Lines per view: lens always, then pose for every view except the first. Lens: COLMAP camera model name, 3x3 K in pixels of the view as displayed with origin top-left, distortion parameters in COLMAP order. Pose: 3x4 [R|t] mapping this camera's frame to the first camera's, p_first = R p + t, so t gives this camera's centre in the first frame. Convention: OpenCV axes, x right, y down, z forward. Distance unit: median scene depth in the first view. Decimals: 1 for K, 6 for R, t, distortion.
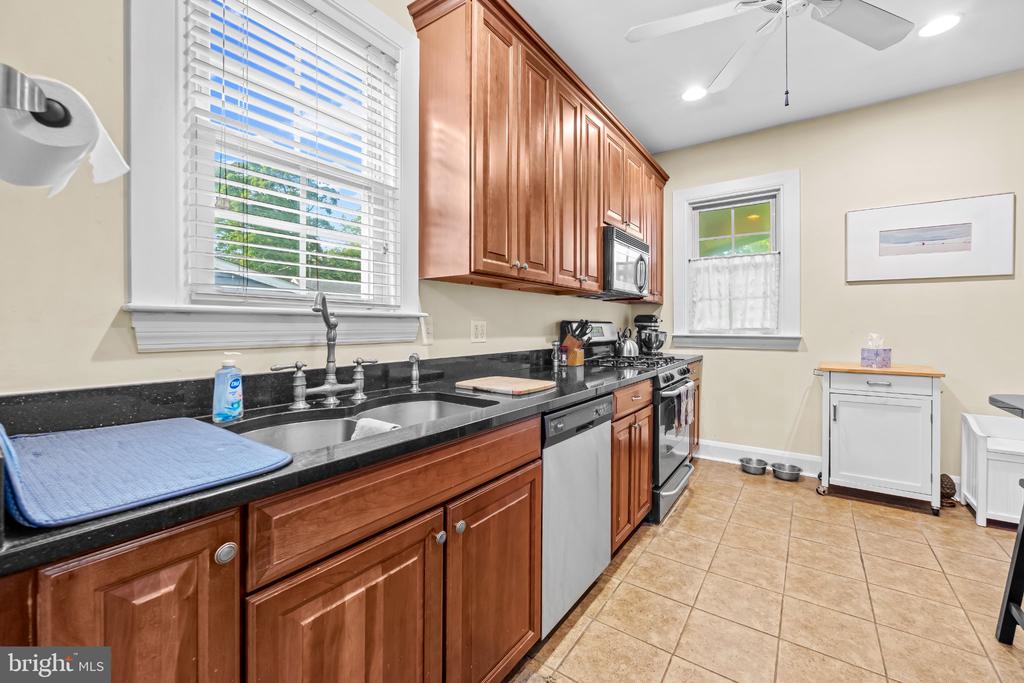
lens RADIAL K [[419.2, 0, 513.5], [0, 419.2, 326.4], [0, 0, 1]] dist [-0.003102, -0.000183]
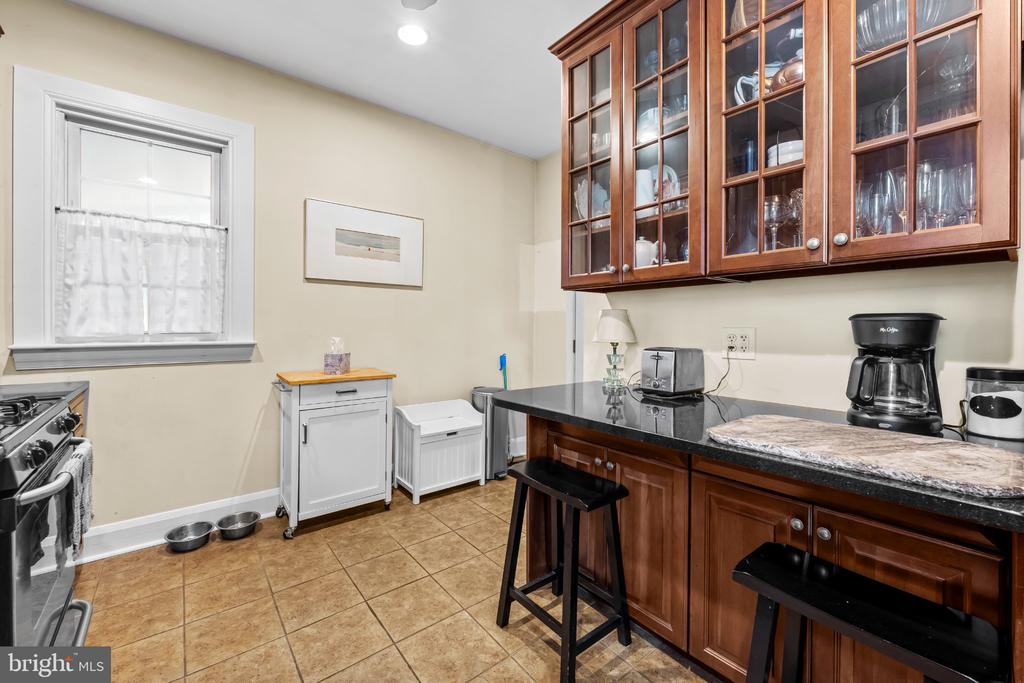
lens RADIAL K [[419.2, 0, 513.5], [0, 419.2, 326.4], [0, 0, 1]] dist [-0.003102, -0.000183]
pose [[0.274829, -0.000952, 0.961493, 0.097181], [-0.000011, 1.000000, 0.000993, -0.009148], [-0.961493, -0.000284, 0.274829, 0.441924]]
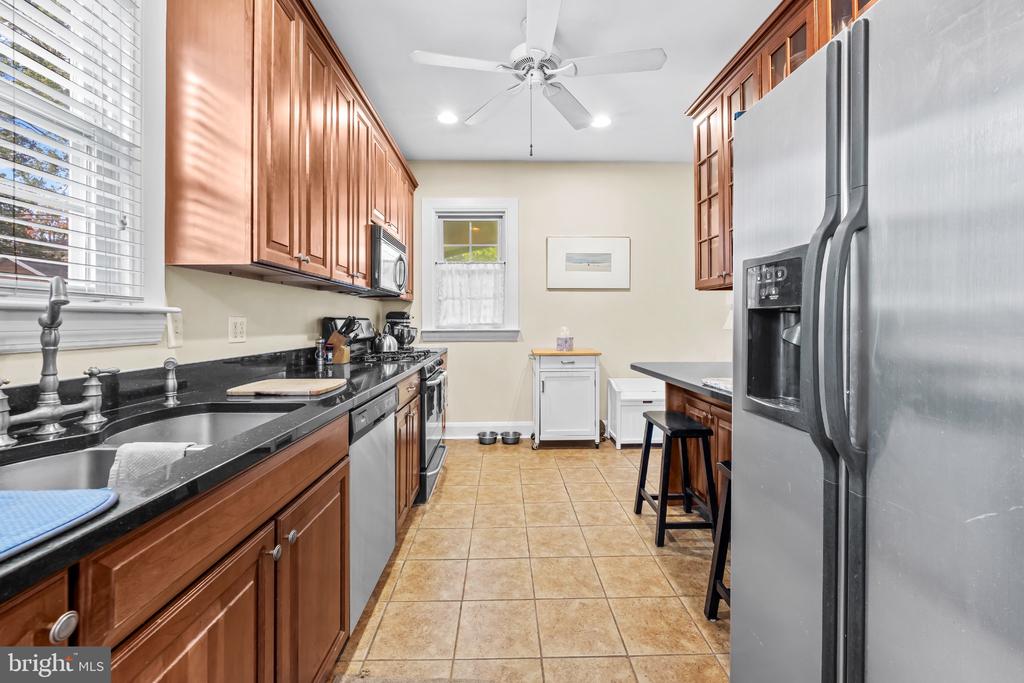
lens RADIAL K [[420.5, 0, 511.5], [0, 420.5, 322.5], [0, 0, 1]] dist [-0.001135, 0.000024]
pose [[0.802922, -0.006076, 0.596053, -0.133084], [0.006515, 0.999978, 0.001419, -0.000075], [-0.596049, 0.002744, 0.802944, -0.023098]]
